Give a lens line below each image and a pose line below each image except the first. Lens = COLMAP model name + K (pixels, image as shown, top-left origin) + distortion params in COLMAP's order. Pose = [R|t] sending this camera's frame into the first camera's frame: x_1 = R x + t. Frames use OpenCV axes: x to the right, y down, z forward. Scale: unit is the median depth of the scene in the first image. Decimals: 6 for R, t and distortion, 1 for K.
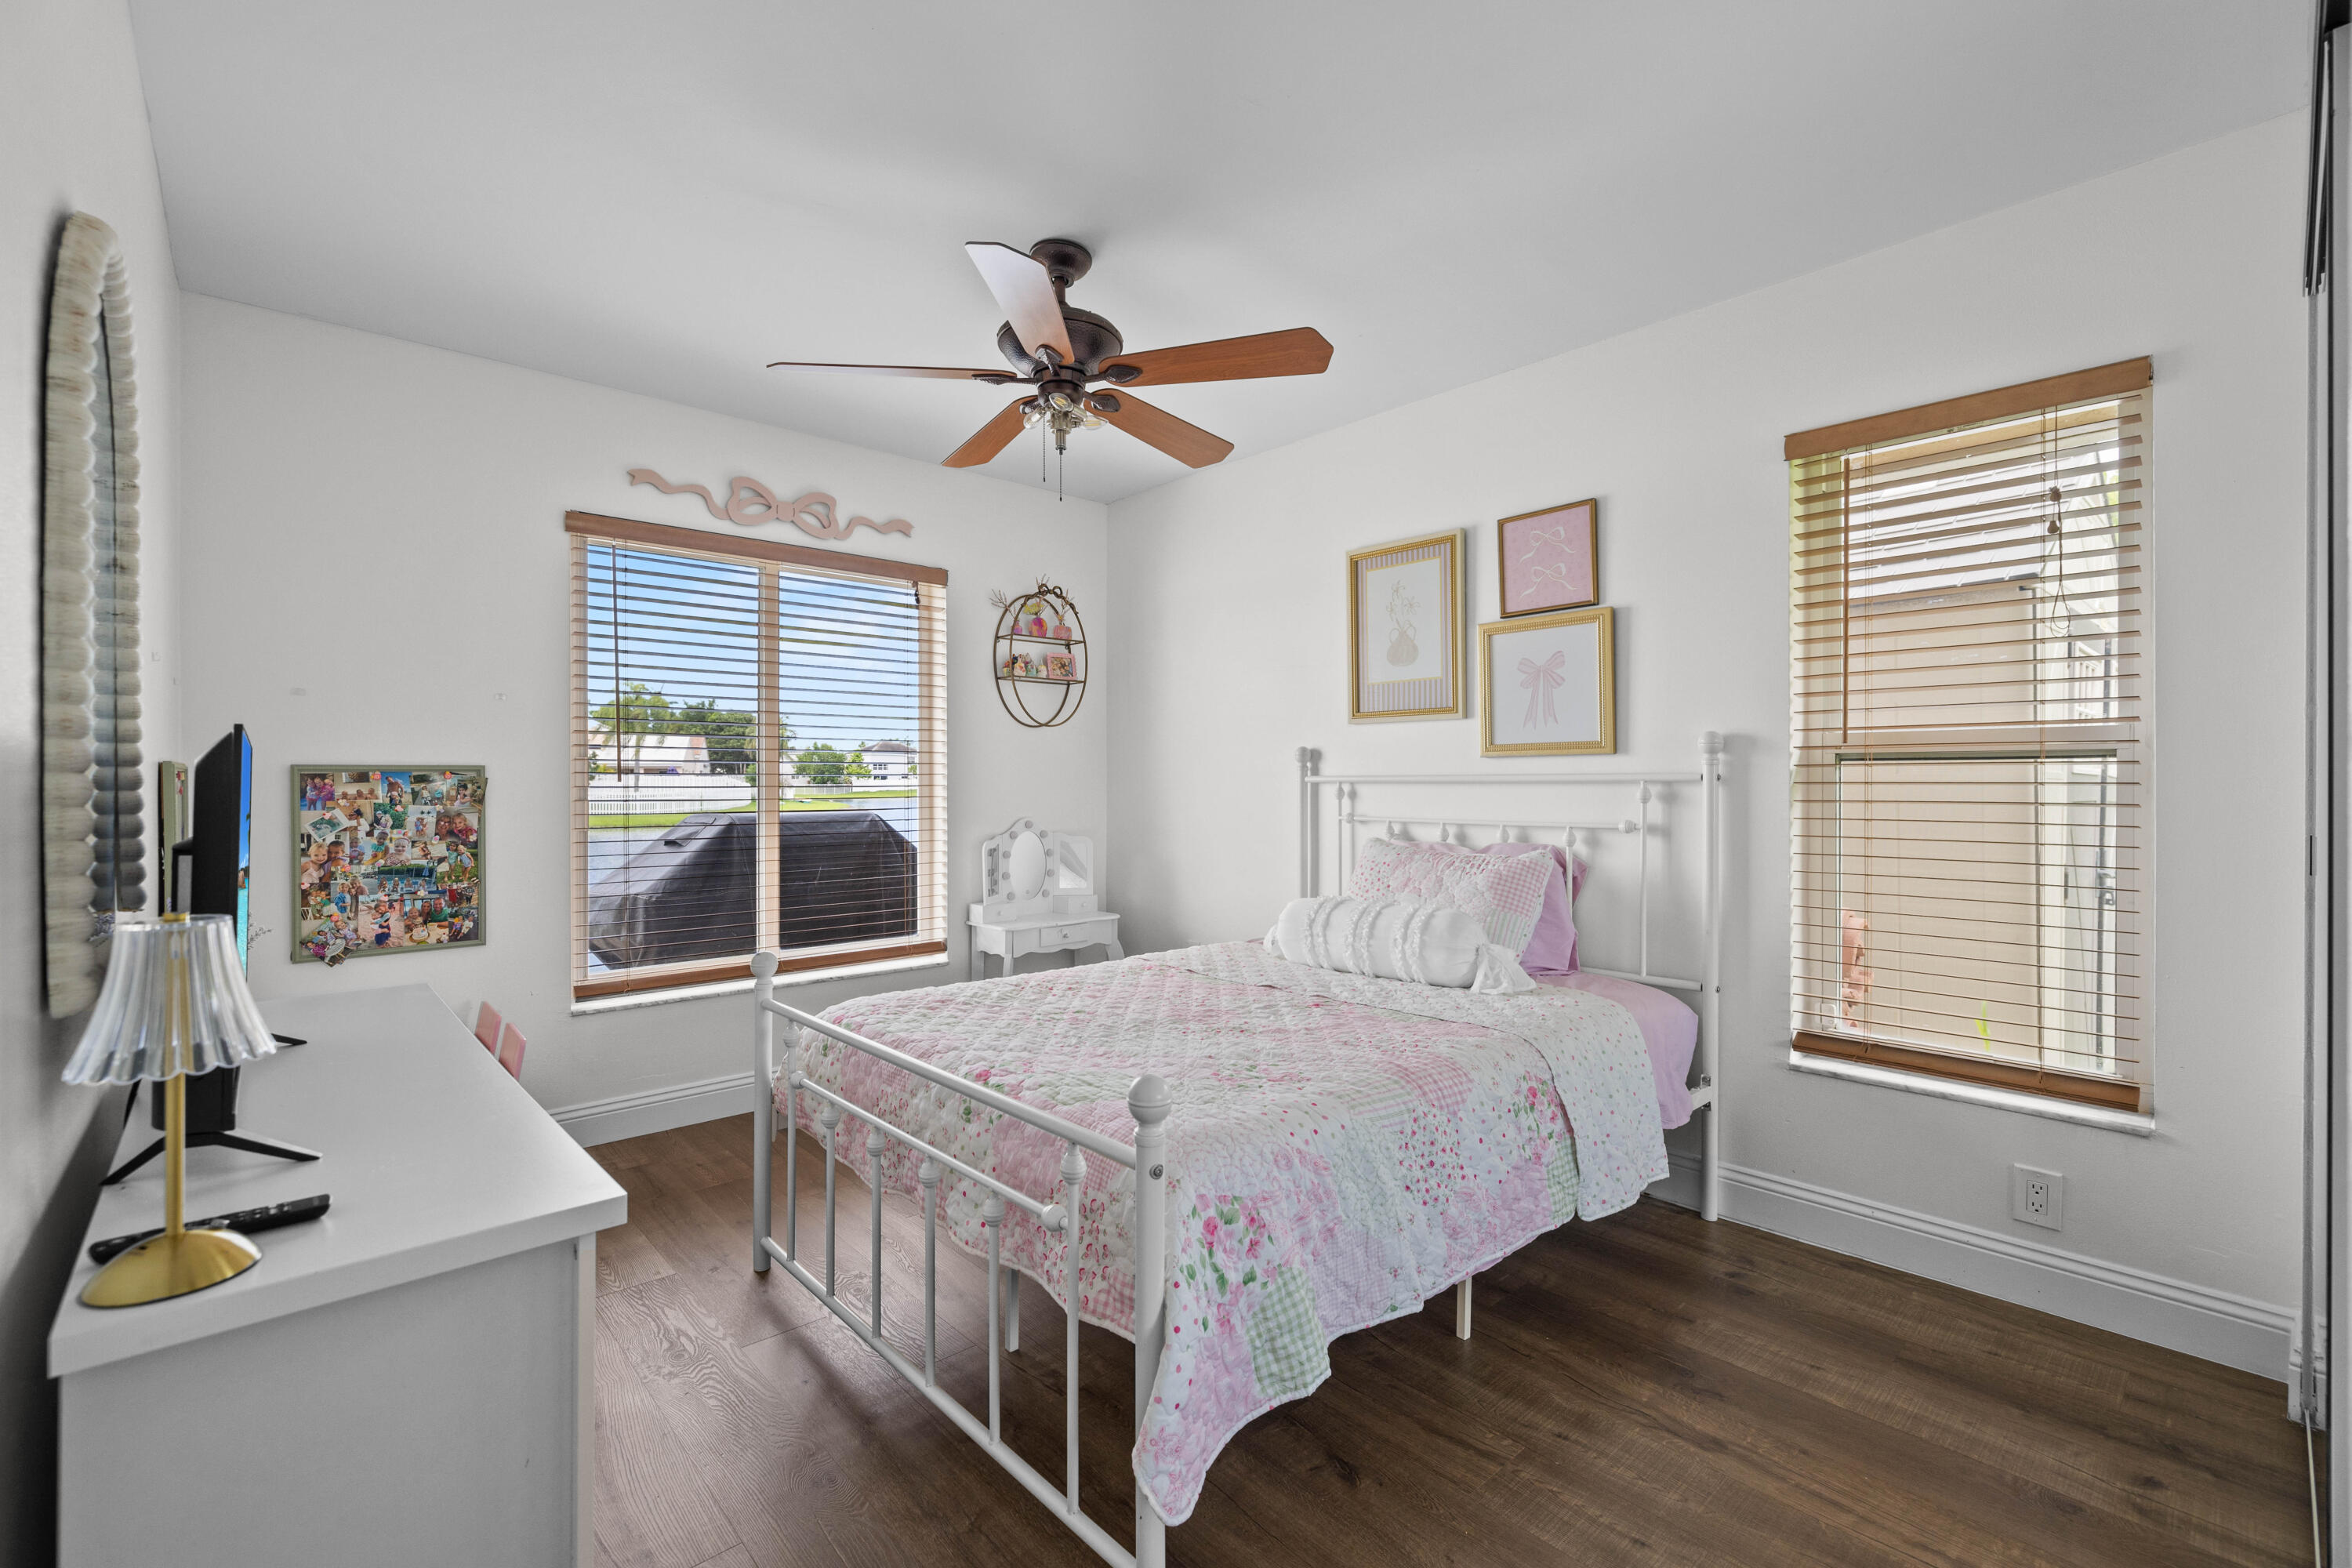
lens RADIAL K [[1004.3, 0, 1178.8], [0, 1004.3, 782.4], [0, 0, 1]] dist [-0.000388, 0.000631]
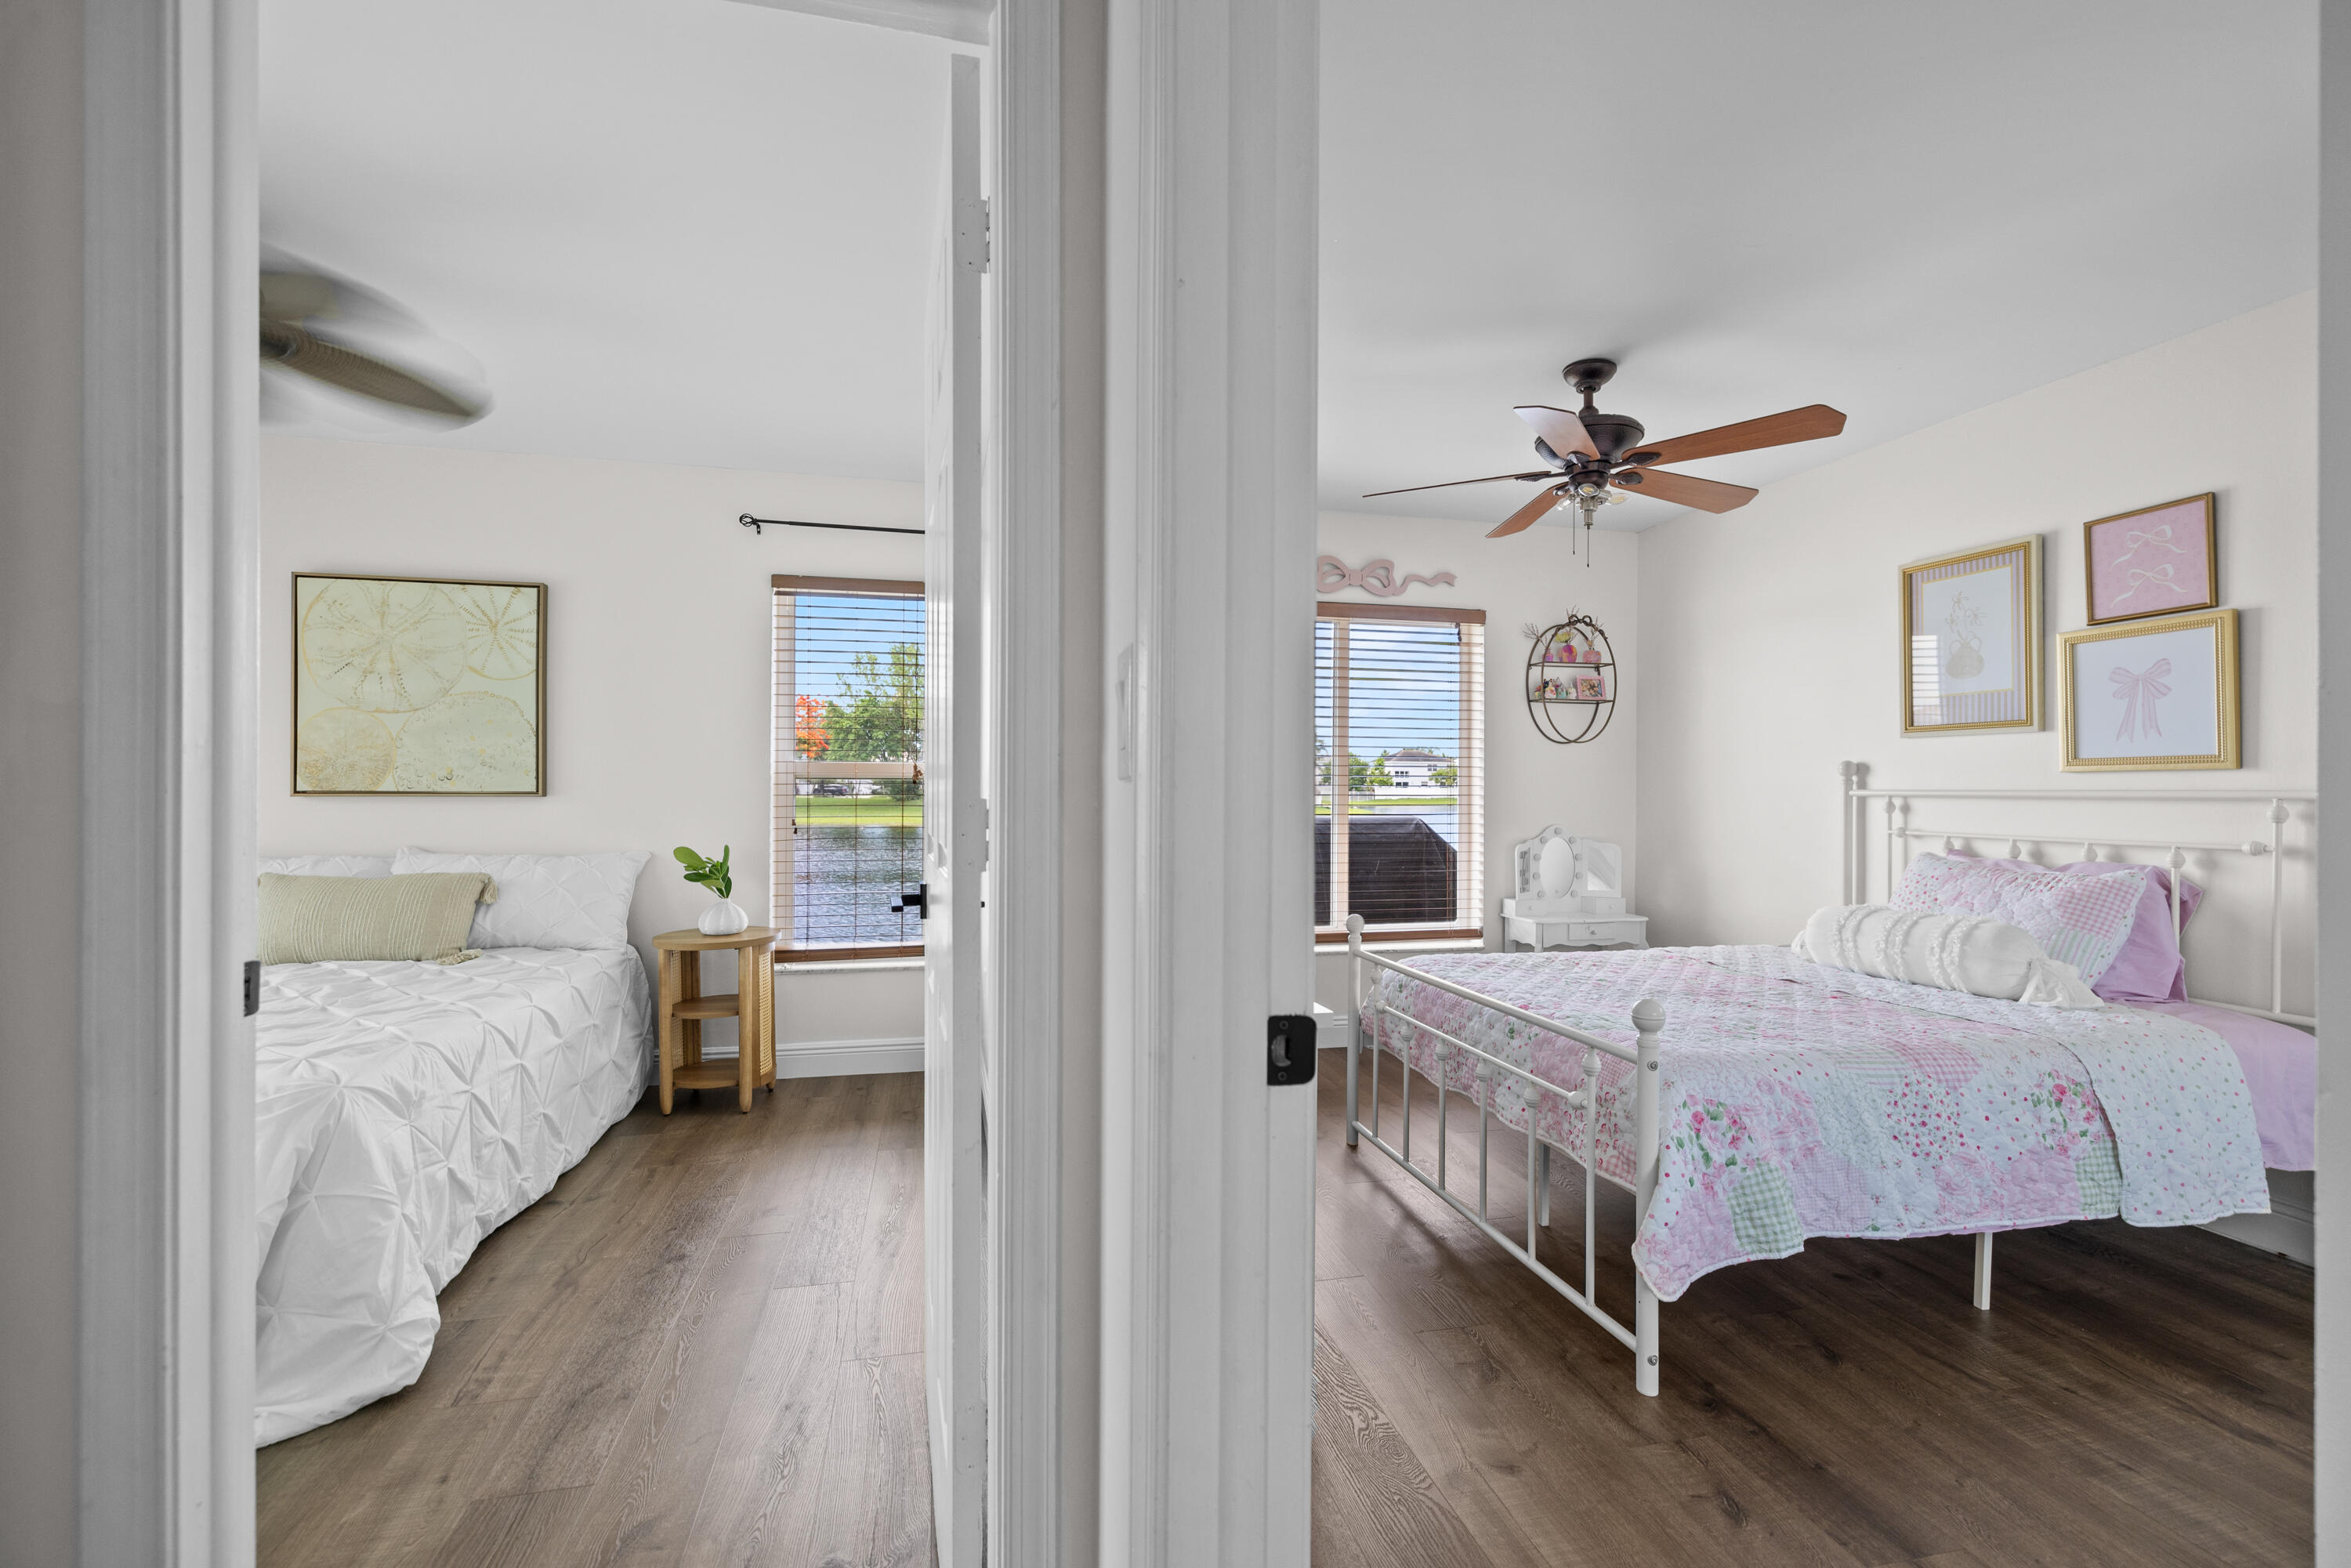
lens RADIAL K [[1003.8, 0, 1159.3], [0, 1003.8, 785.7], [0, 0, 1]] dist [-0.000388, 0.000631]
pose [[0.865048, 0.004666, -0.501667, 0.046532], [-0.006760, 0.999974, -0.002355, -0.004634], [0.501644, 0.005428, 0.865057, -0.329837]]
